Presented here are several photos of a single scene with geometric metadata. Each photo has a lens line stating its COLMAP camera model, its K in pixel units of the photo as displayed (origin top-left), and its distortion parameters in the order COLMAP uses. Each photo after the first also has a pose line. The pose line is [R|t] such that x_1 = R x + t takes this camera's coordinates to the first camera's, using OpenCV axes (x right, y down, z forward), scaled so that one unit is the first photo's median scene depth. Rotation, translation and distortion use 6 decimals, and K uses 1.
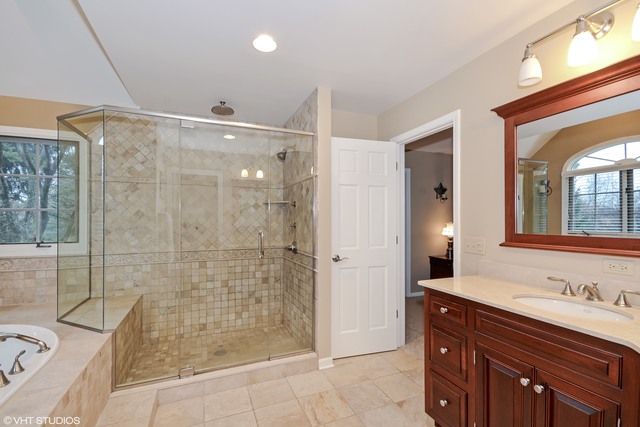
lens RADIAL K [[292.1, 0, 320.0], [0, 292.1, 213.5], [0, 0, 1]] dist [0.001588, -0.008418]
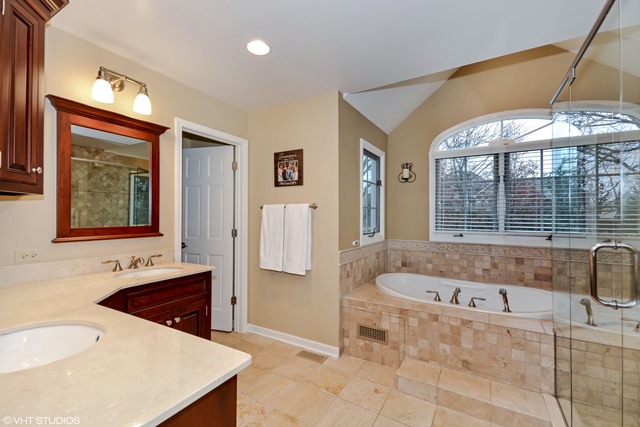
lens RADIAL K [[292.1, 0, 320.0], [0, 292.1, 213.5], [0, 0, 1]] dist [0.001588, -0.008418]
pose [[-0.622147, 0.004306, 0.782889, -0.836199], [-0.008101, 0.999896, -0.011937, 0.019893], [-0.782858, -0.013769, -0.622047, 1.132935]]
